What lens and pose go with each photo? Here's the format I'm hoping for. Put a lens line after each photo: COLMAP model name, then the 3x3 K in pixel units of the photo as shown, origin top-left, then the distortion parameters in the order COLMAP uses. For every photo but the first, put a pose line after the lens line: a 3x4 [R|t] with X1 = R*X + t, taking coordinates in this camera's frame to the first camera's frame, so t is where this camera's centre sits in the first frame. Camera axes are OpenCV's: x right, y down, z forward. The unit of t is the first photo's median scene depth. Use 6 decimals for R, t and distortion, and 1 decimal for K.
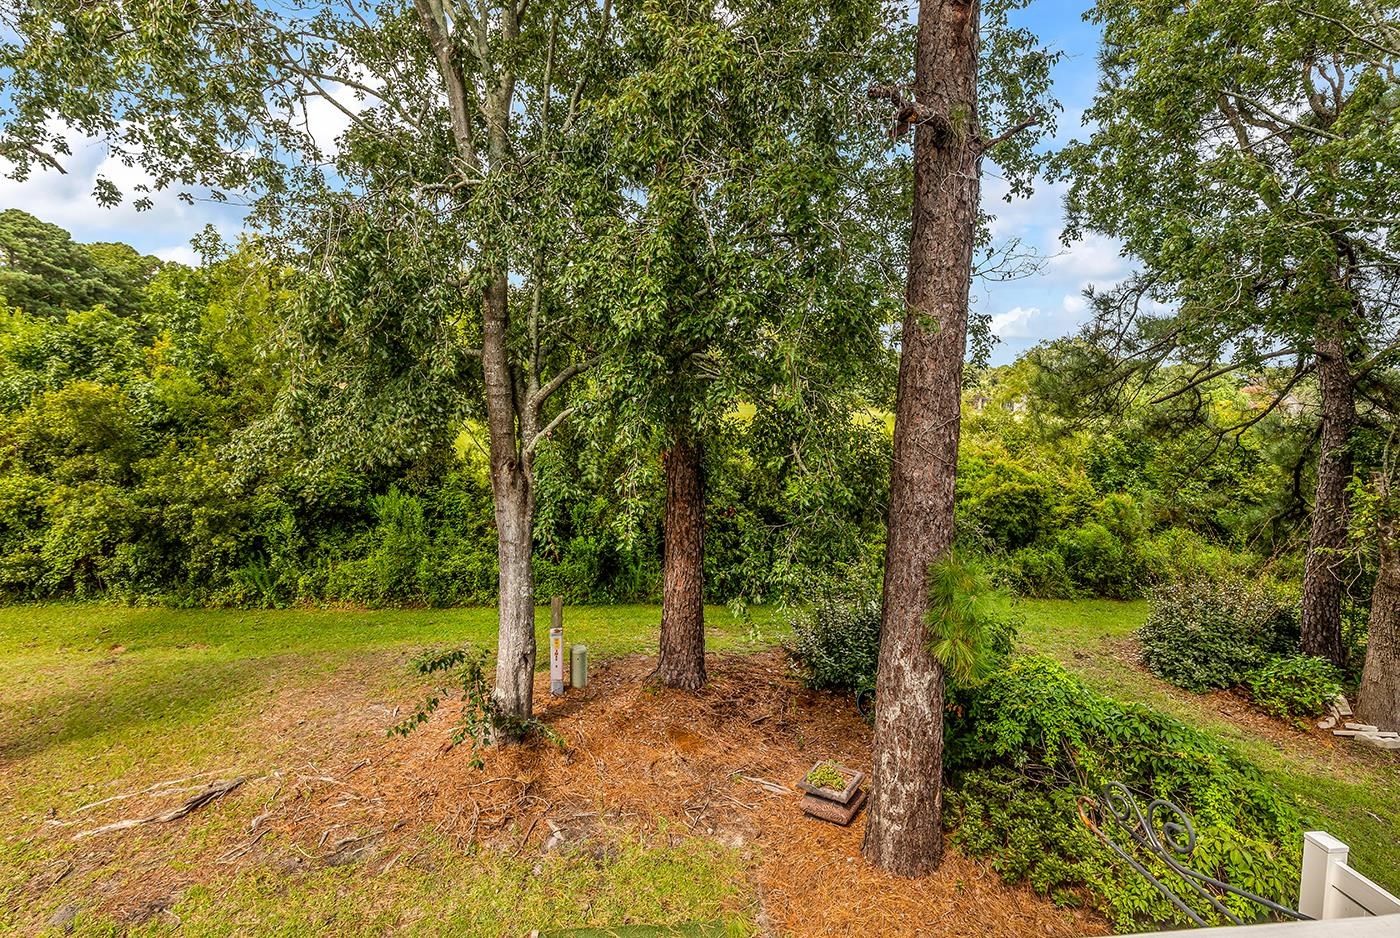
lens RADIAL K [[629.9, 0, 680.1], [0, 629.9, 401.5], [0, 0, 1]] dist [0.007865, -0.000155]
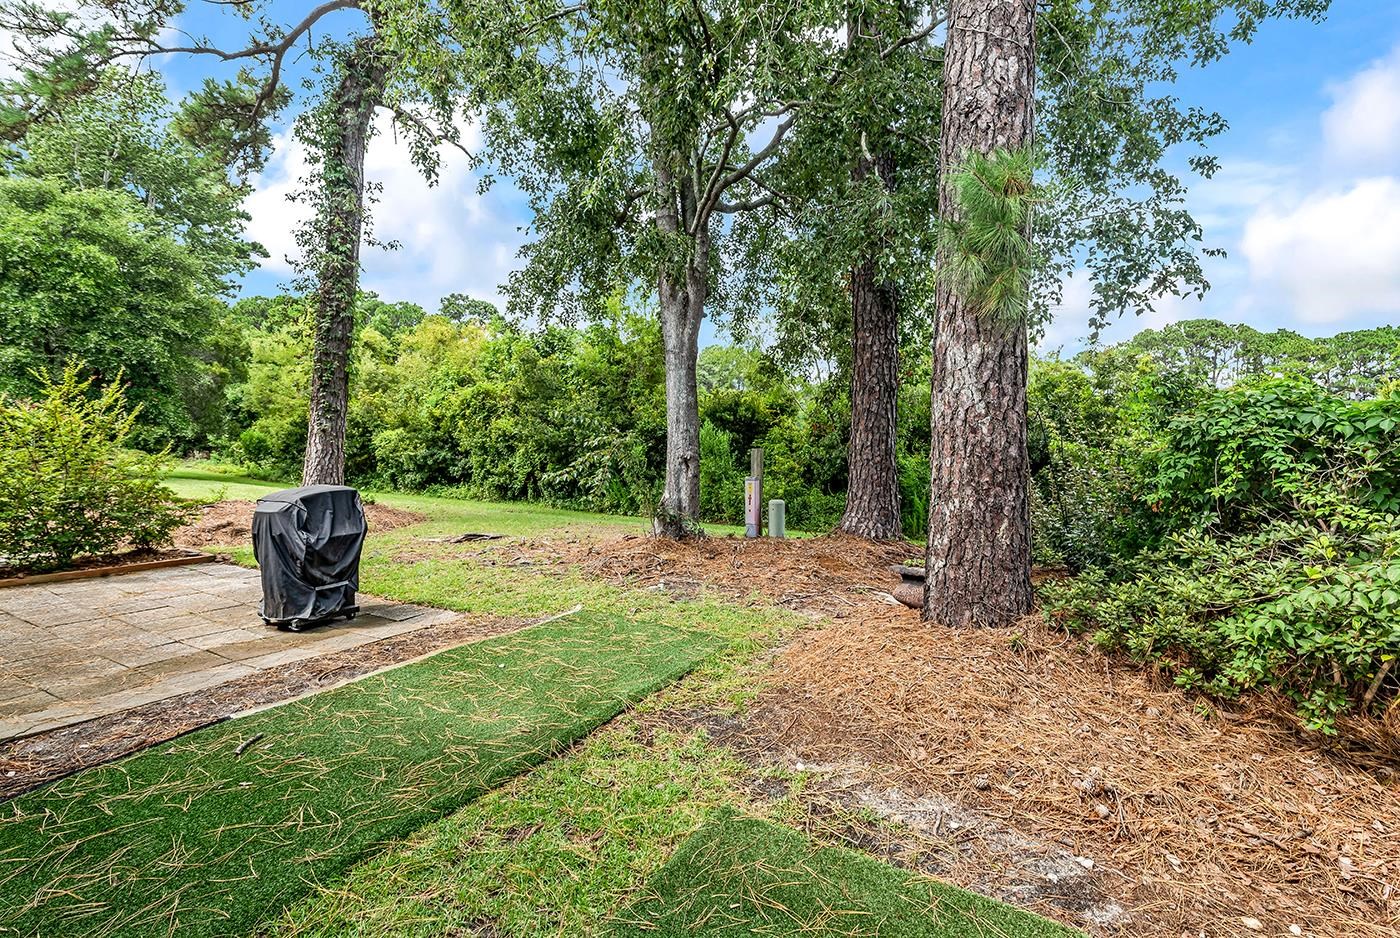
lens RADIAL K [[619.3, 0, 728.6], [0, 619.3, 467.9], [0, 0, 1]] dist [0.002648, 0.000152]
pose [[0.812976, 0.001761, -0.582295, 0.261222], [-0.012334, 0.999823, -0.014197, 0.266342], [0.582167, 0.018724, 0.812854, 0.121488]]
